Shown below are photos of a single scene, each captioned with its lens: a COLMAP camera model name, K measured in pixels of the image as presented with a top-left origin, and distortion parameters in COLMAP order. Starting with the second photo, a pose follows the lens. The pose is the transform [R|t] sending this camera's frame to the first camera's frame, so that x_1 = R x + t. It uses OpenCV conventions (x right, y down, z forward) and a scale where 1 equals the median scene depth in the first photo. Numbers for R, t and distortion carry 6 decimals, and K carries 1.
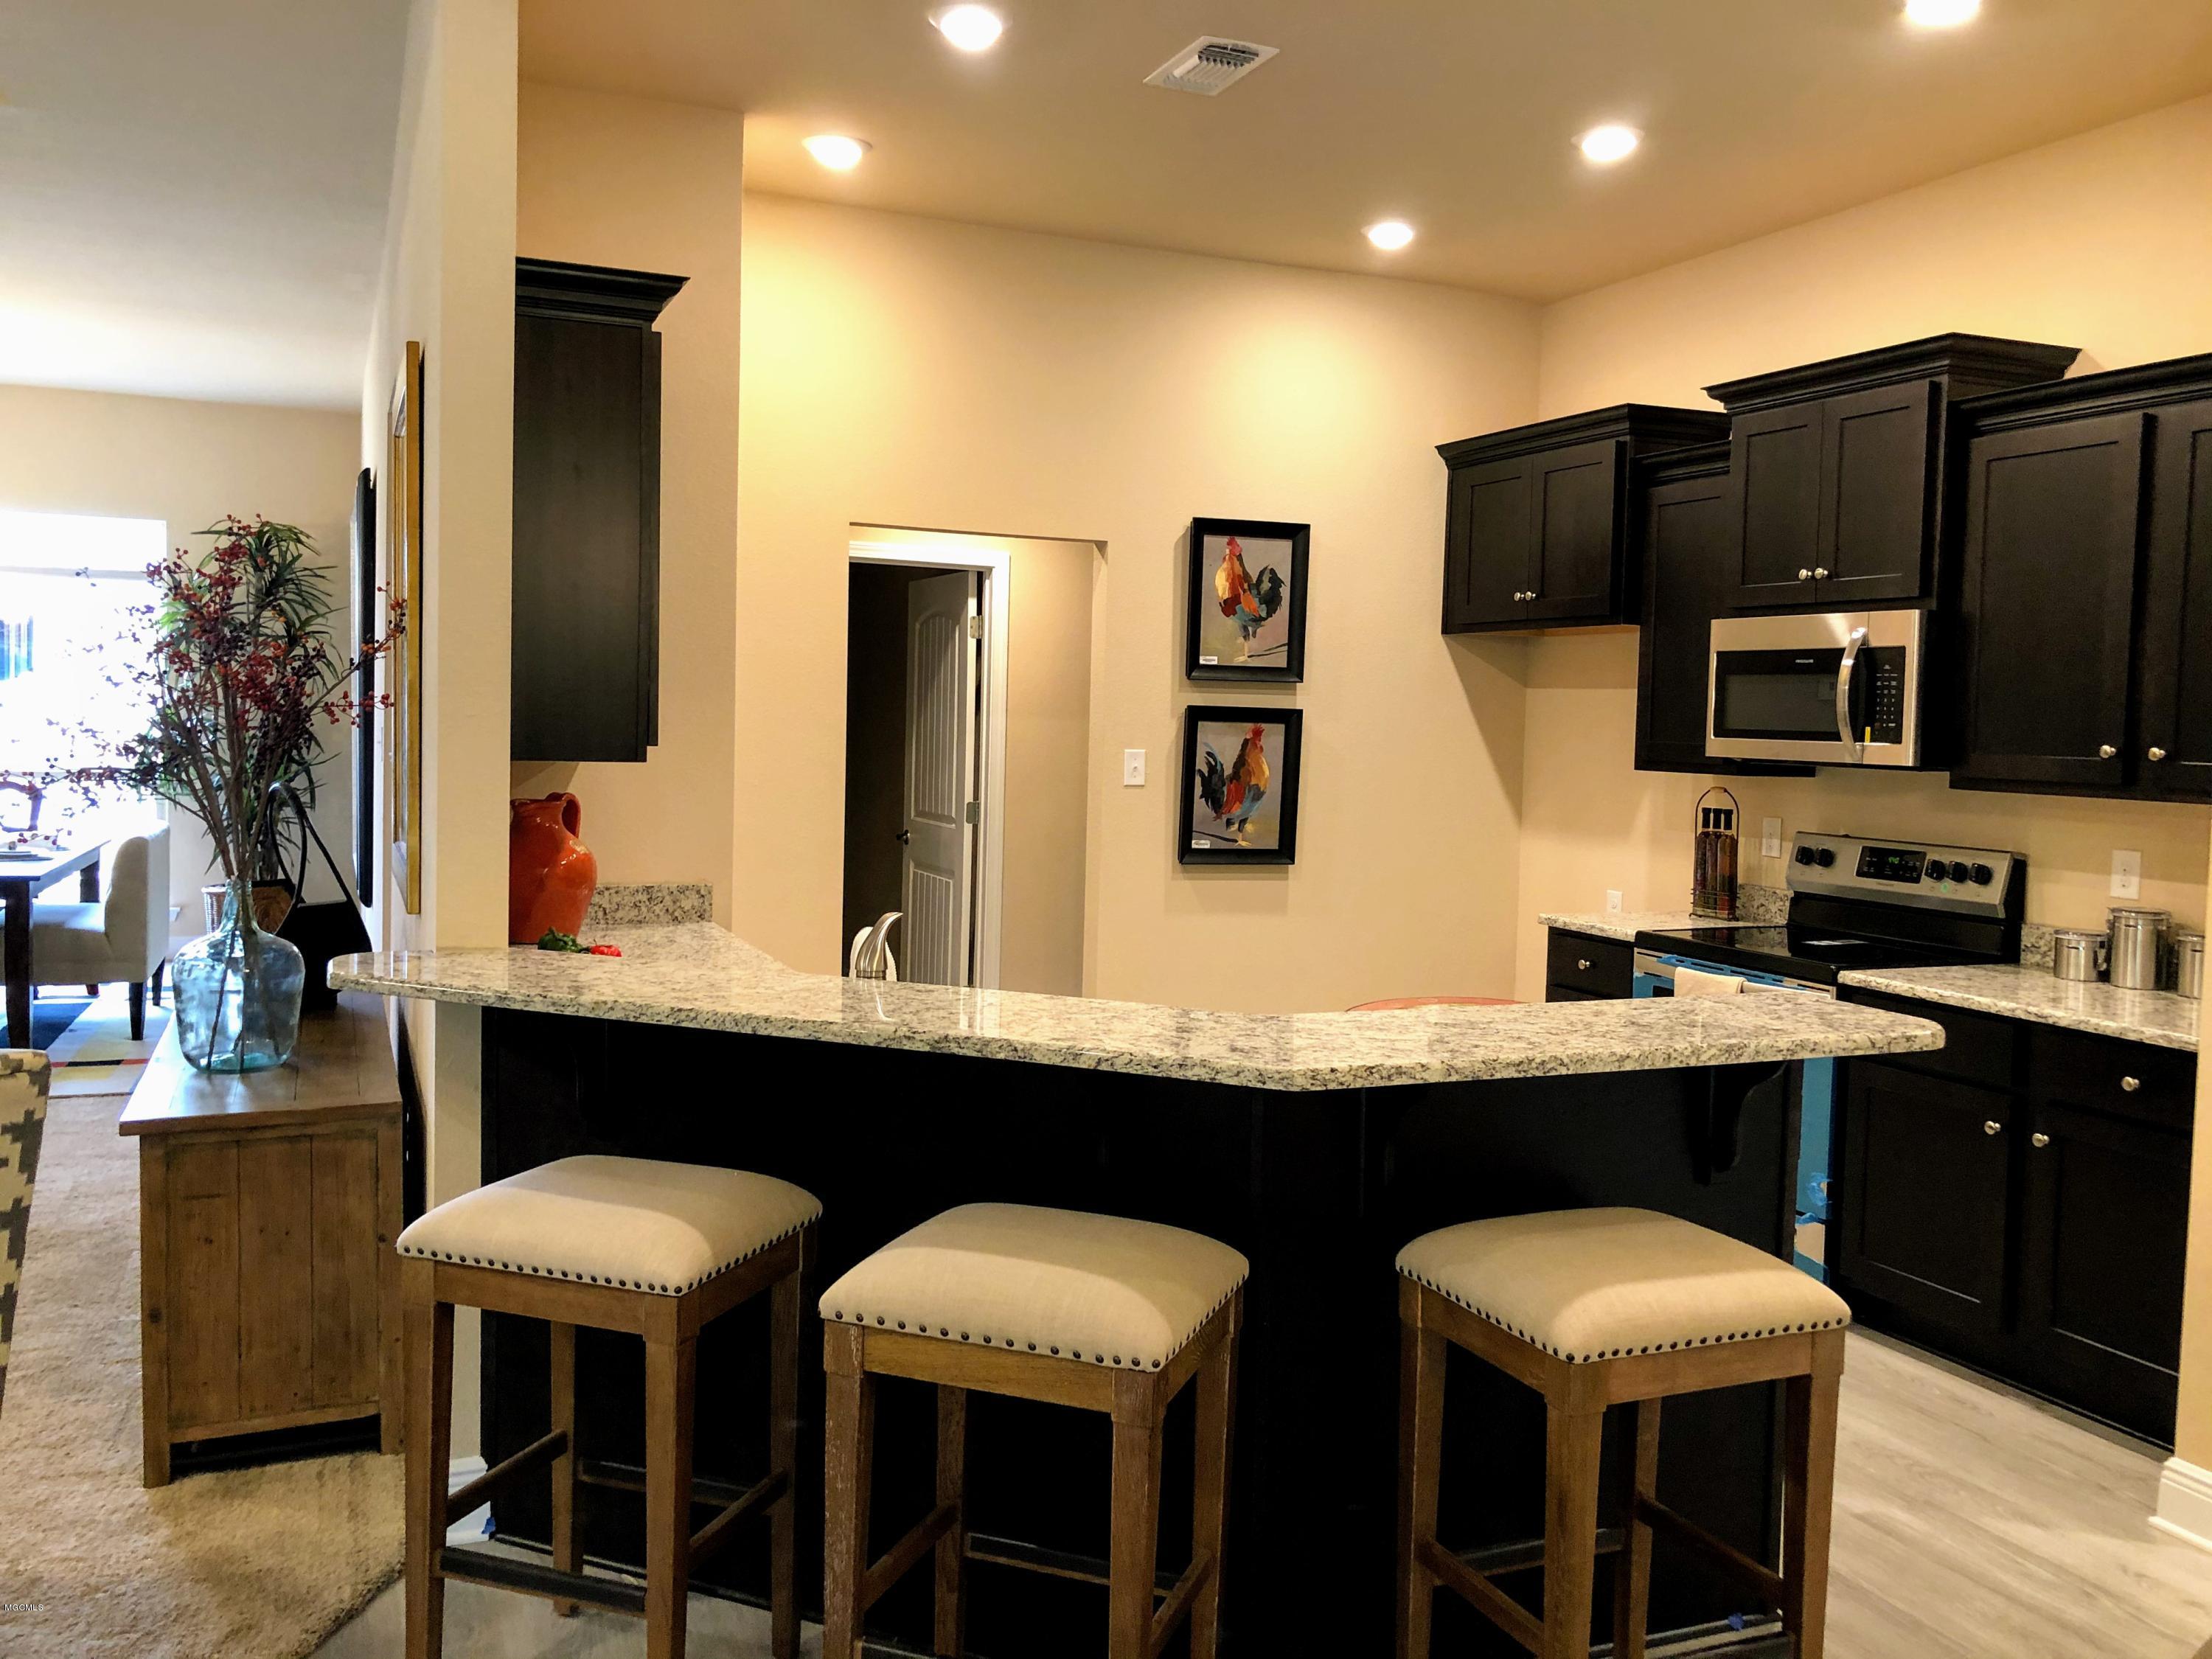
lens RADIAL K [[1833.5, 0, 1102.5], [0, 1833.5, 815.7], [0, 0, 1]] dist [0.031997, -0.022575]
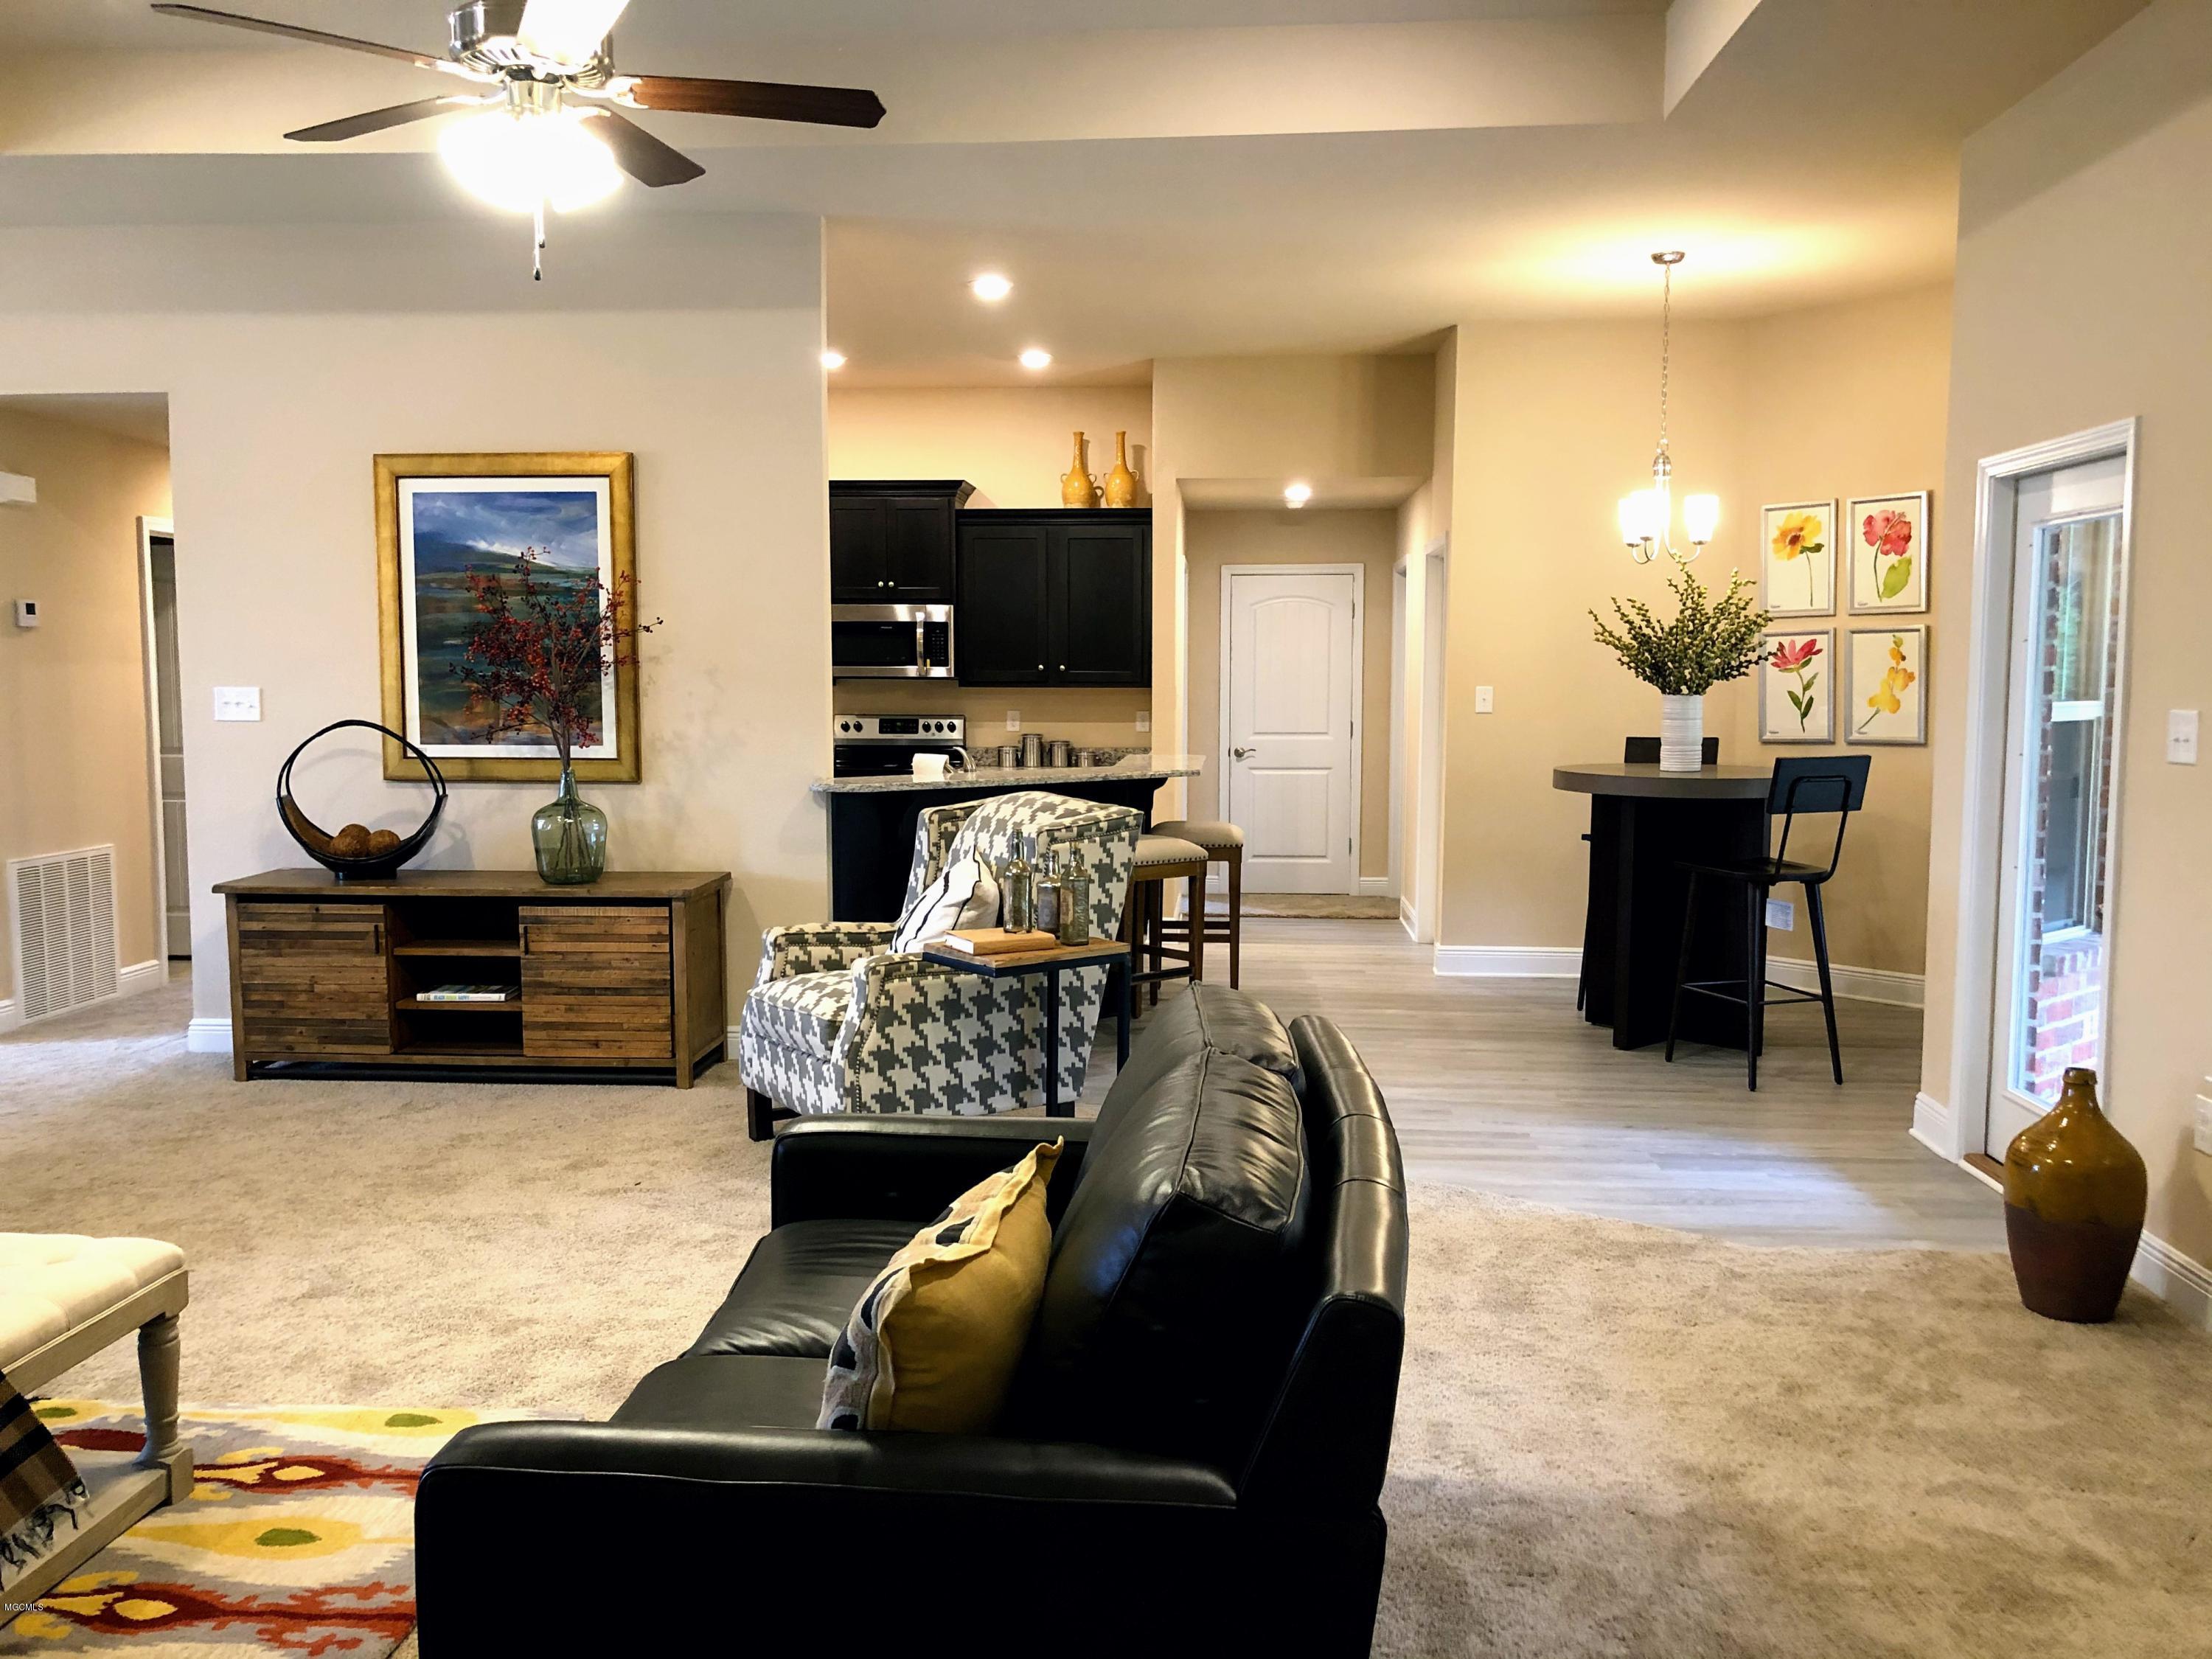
lens RADIAL K [[1833.5, 0, 1091.5], [0, 1833.5, 845.6], [0, 0, 1]] dist [0.031997, -0.022575]
pose [[0.469280, -0.108659, 0.876339, -1.161648], [0.061422, 0.994013, 0.090358, -0.011852], [-0.880911, 0.011424, 0.473145, -0.141331]]
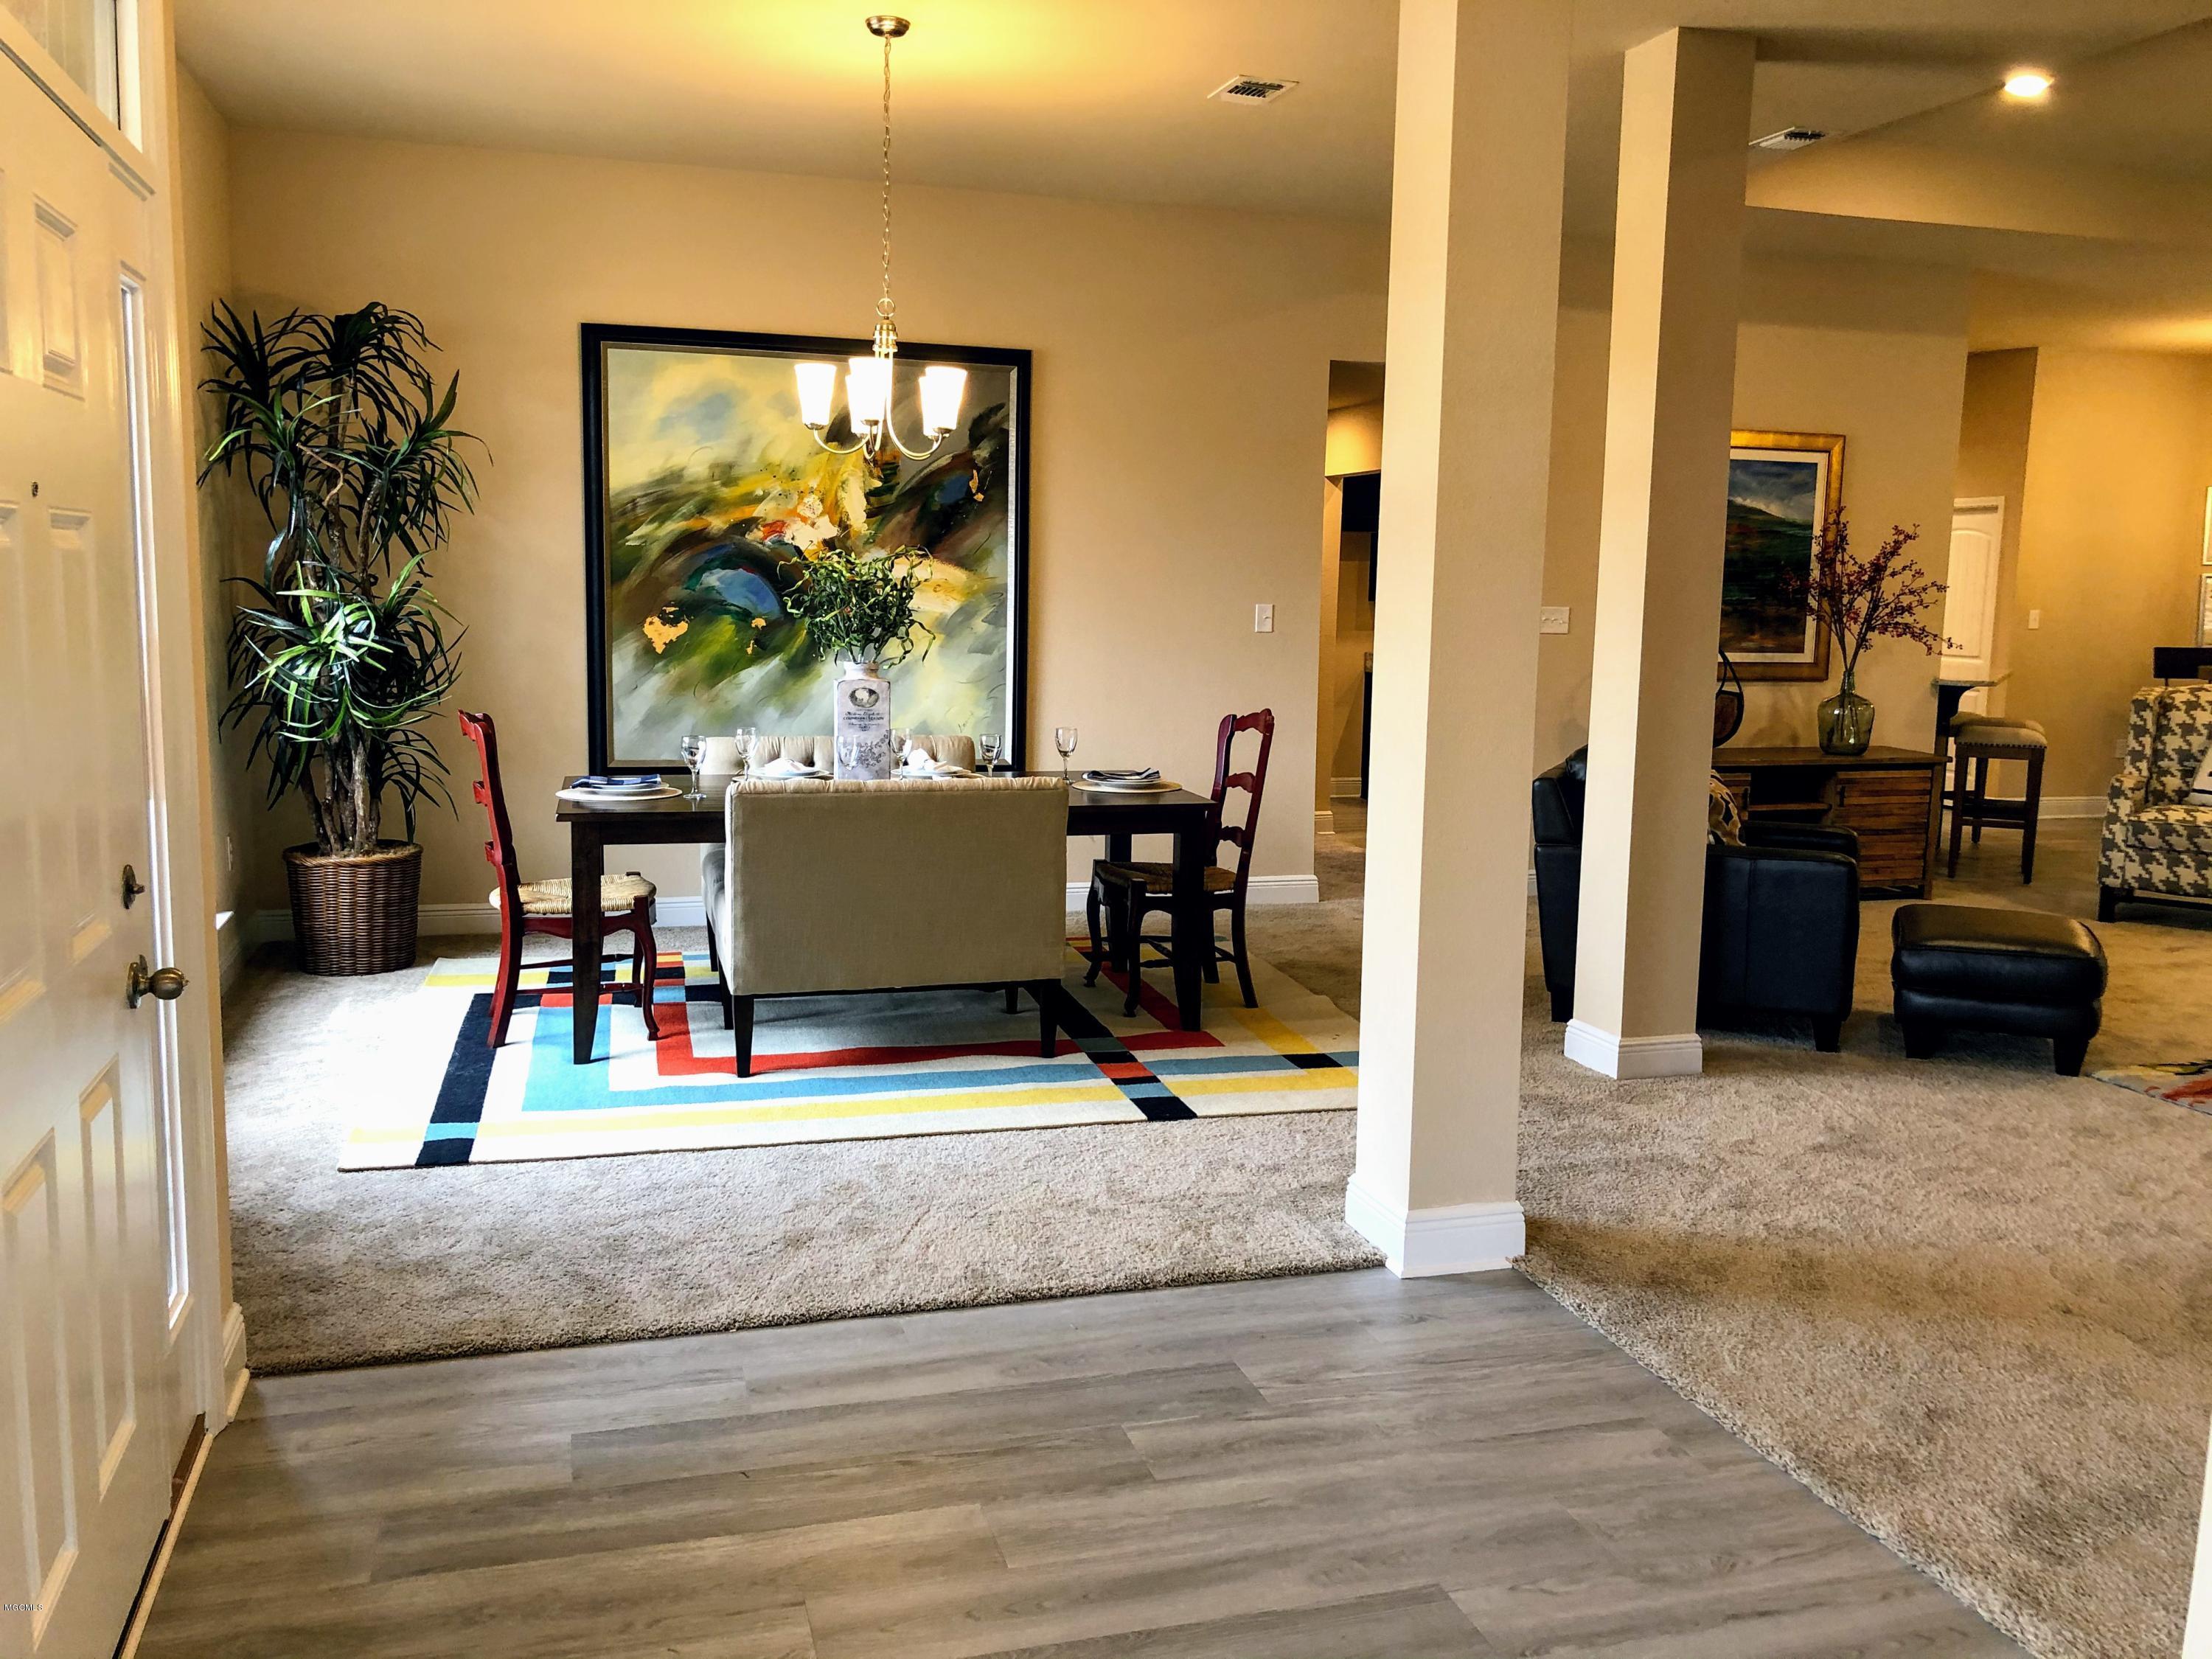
lens RADIAL K [[1833.5, 0, 1103.9], [0, 1833.5, 818.9], [0, 0, 1]] dist [0.031997, -0.022575]
pose [[0.120560, -0.152030, 0.980996, -1.915688], [0.041366, 0.988114, 0.148049, -0.106764], [-0.991844, 0.022731, 0.125416, 1.094975]]
